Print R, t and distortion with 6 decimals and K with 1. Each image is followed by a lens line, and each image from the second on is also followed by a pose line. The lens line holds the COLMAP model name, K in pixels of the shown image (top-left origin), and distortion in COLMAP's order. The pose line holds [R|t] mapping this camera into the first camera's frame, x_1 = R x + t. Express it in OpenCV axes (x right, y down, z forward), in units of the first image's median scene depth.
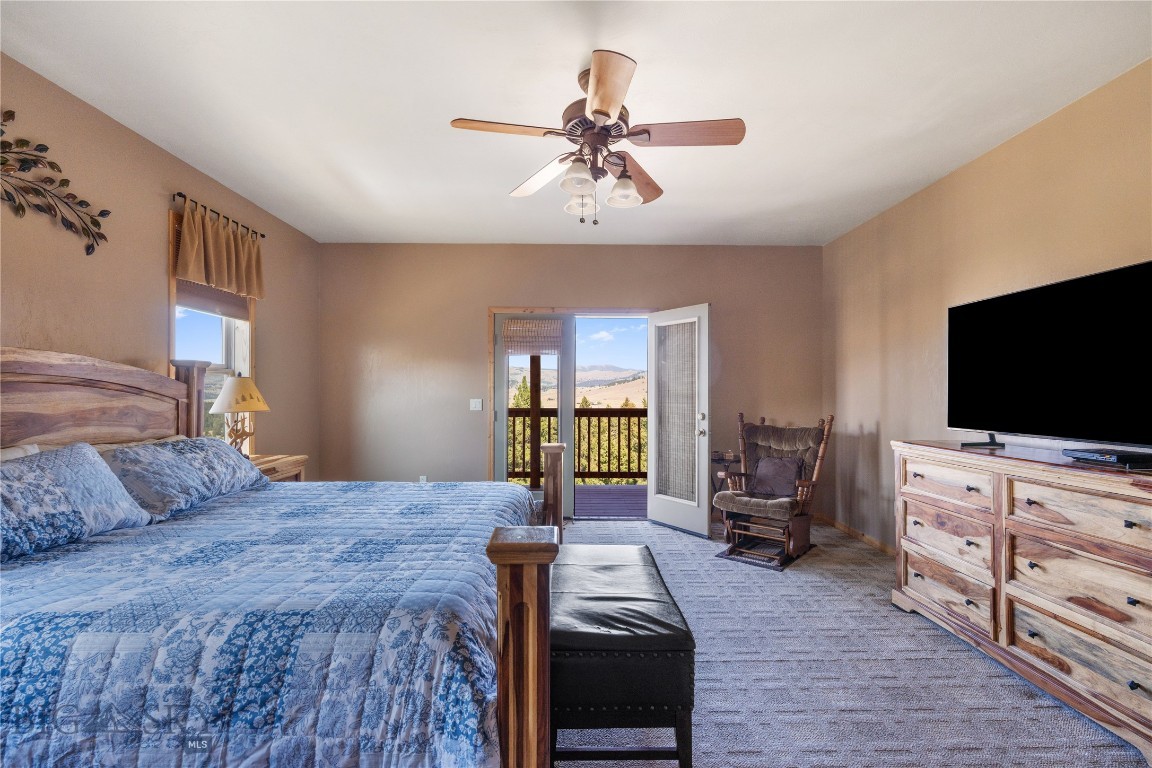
lens RADIAL K [[518.1, 0, 574.7], [0, 518.1, 393.0], [0, 0, 1]] dist [-0.005913, 0.000413]
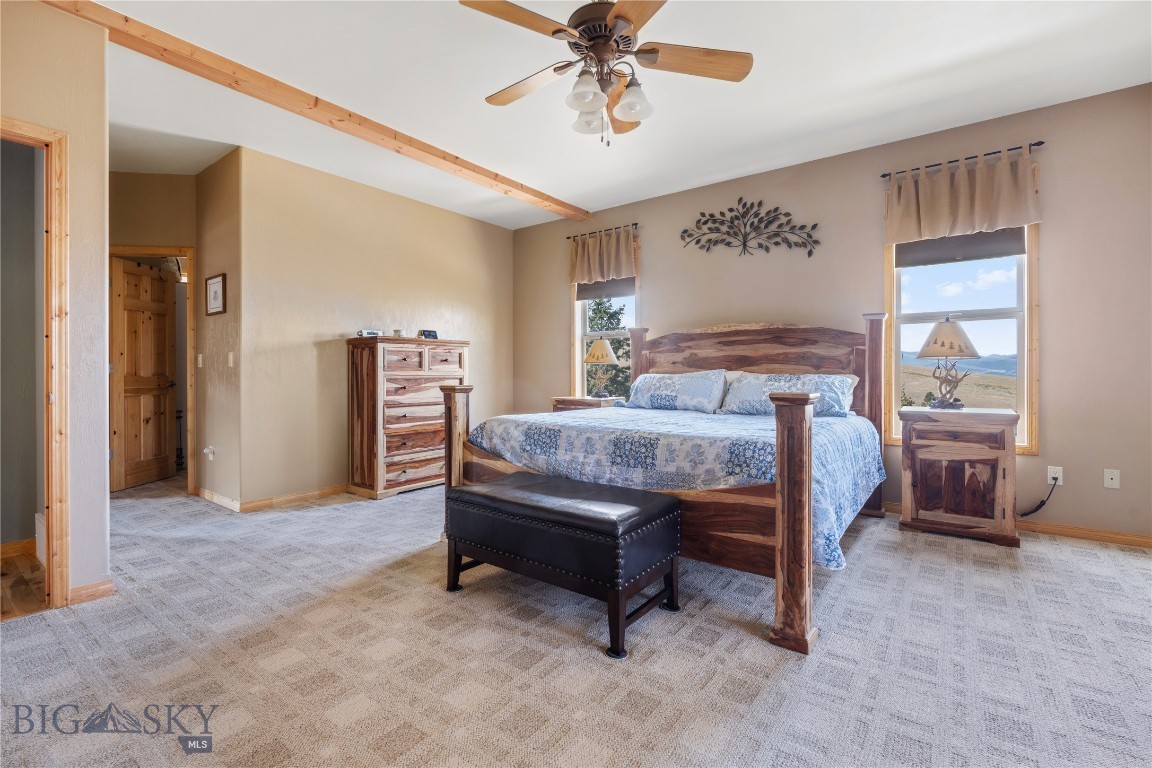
lens RADIAL K [[518.1, 0, 581.6], [0, 518.1, 377.3], [0, 0, 1]] dist [-0.005913, 0.000413]
pose [[-0.616617, -0.003063, -0.787258, 0.801653], [-0.006632, 0.999977, 0.001304, 0.111182], [0.787236, 0.006025, -0.616623, 1.573003]]
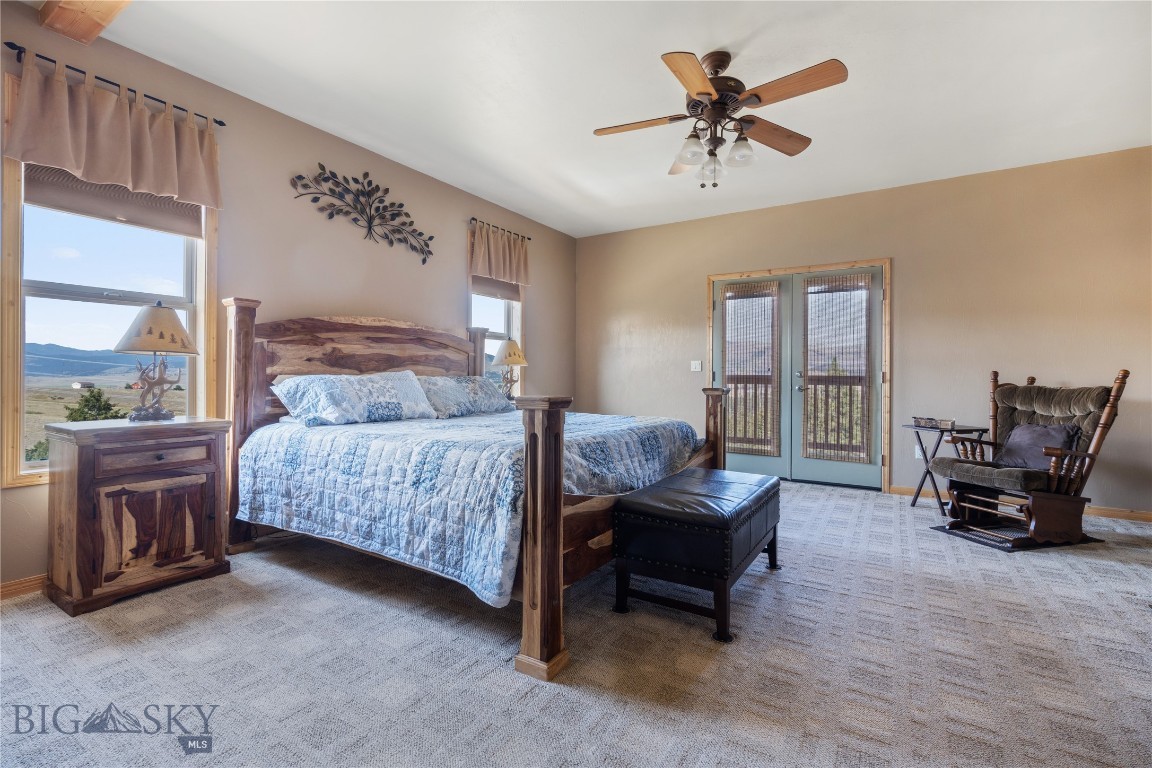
lens RADIAL K [[518.1, 0, 559.9], [0, 518.1, 377.9], [0, 0, 1]] dist [-0.005913, 0.000413]
pose [[0.827189, 0.008008, -0.561867, 0.397845], [-0.007111, 0.999968, 0.003784, 0.097114], [0.561879, 0.000865, 0.827219, -0.147338]]
